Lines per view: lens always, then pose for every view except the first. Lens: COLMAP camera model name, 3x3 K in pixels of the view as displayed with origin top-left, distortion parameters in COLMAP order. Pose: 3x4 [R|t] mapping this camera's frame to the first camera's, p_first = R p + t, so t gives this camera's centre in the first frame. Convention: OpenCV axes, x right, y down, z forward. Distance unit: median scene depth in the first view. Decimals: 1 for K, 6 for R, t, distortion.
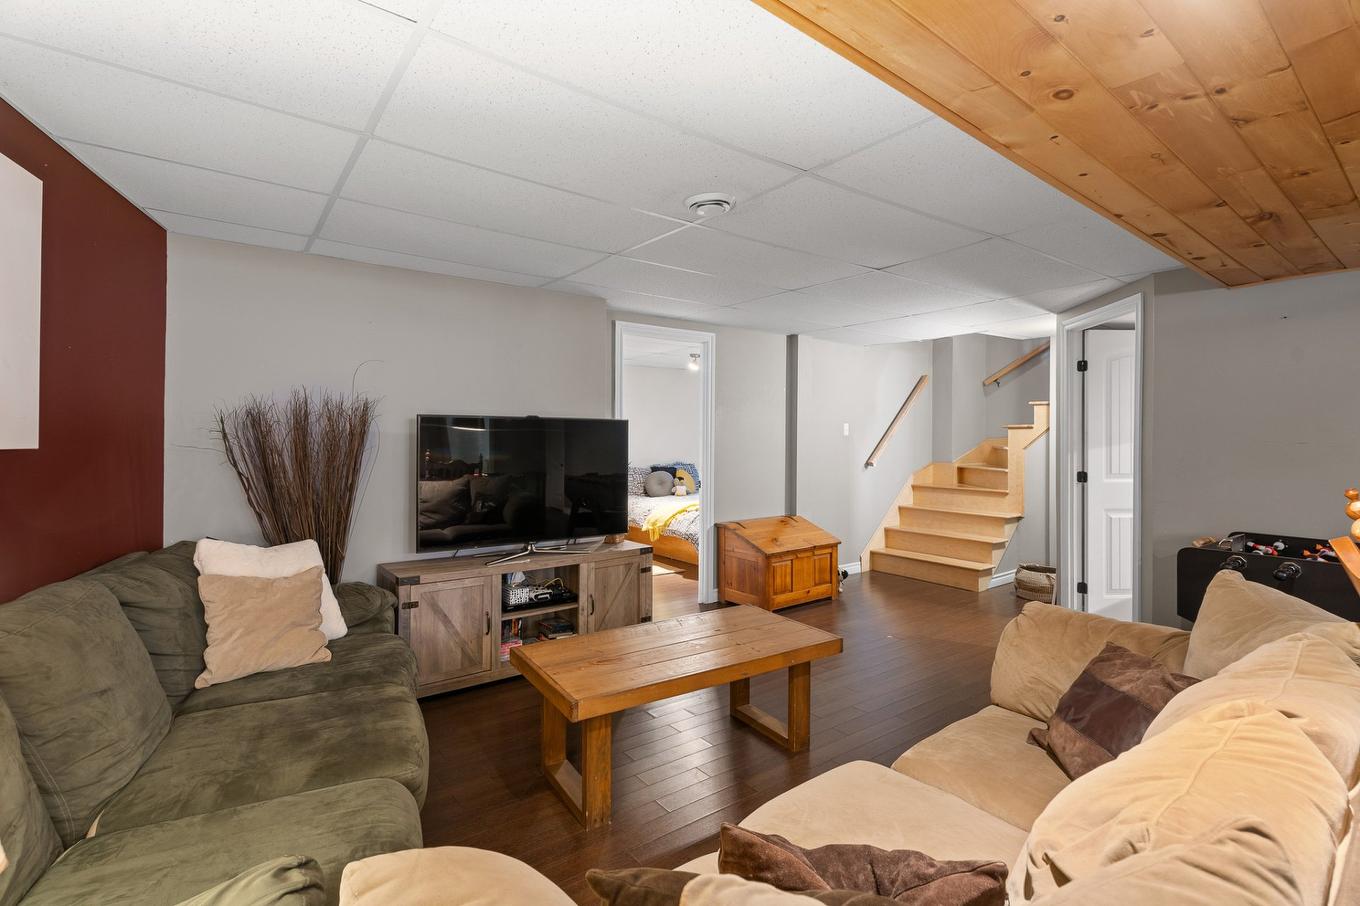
lens RADIAL K [[619.7, 0, 695.0], [0, 619.7, 440.0], [0, 0, 1]] dist [-0.002932, -0.000950]
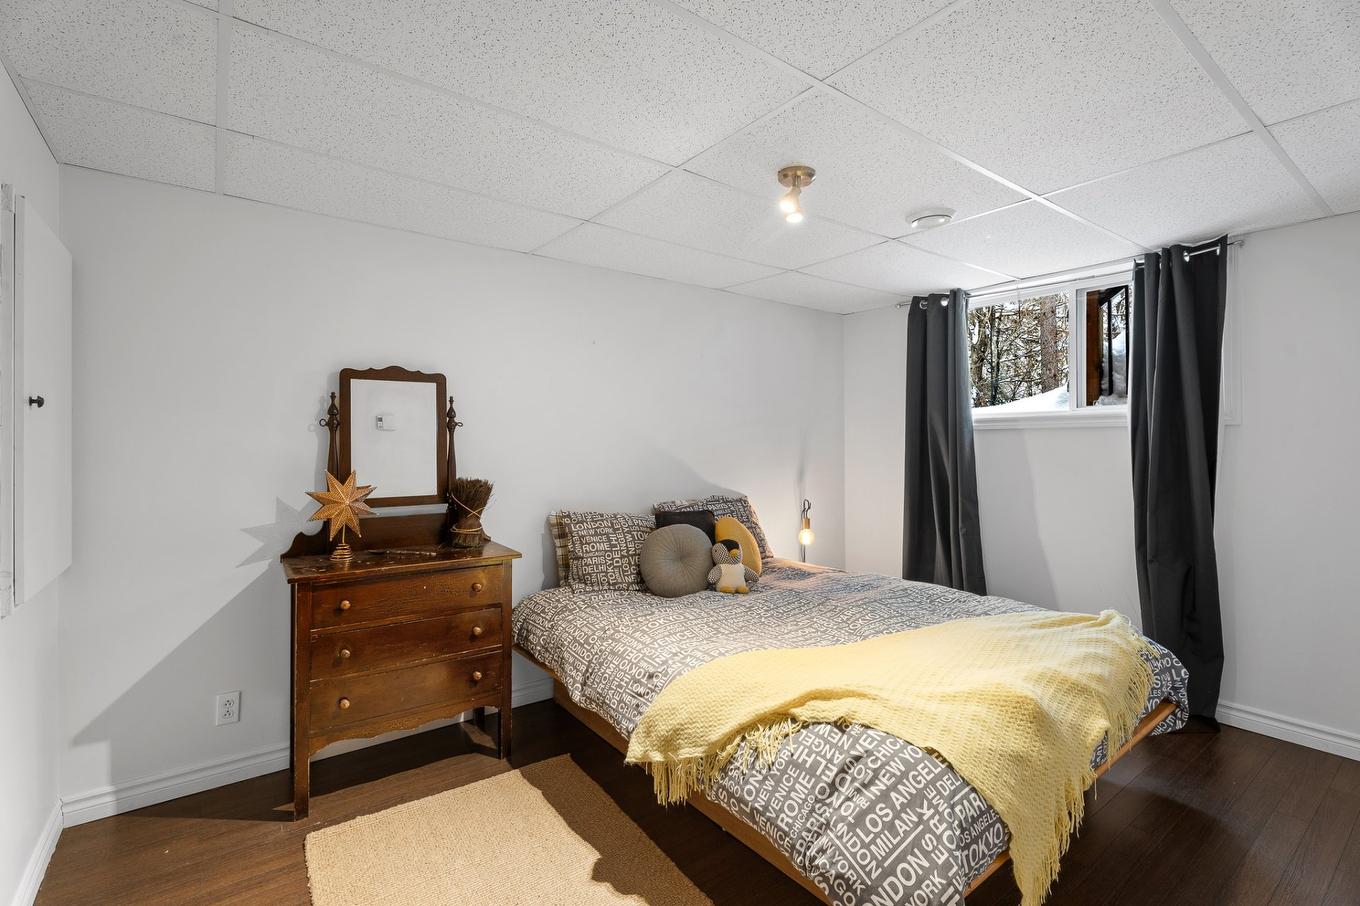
lens RADIAL K [[619.7, 0, 695.0], [0, 619.7, 440.0], [0, 0, 1]] dist [-0.002932, -0.000950]
pose [[0.999981, -0.006093, 0.000501, -0.045571], [0.006096, 0.999965, -0.005749, -0.001763], [-0.000465, 0.005752, 0.999983, 0.611097]]
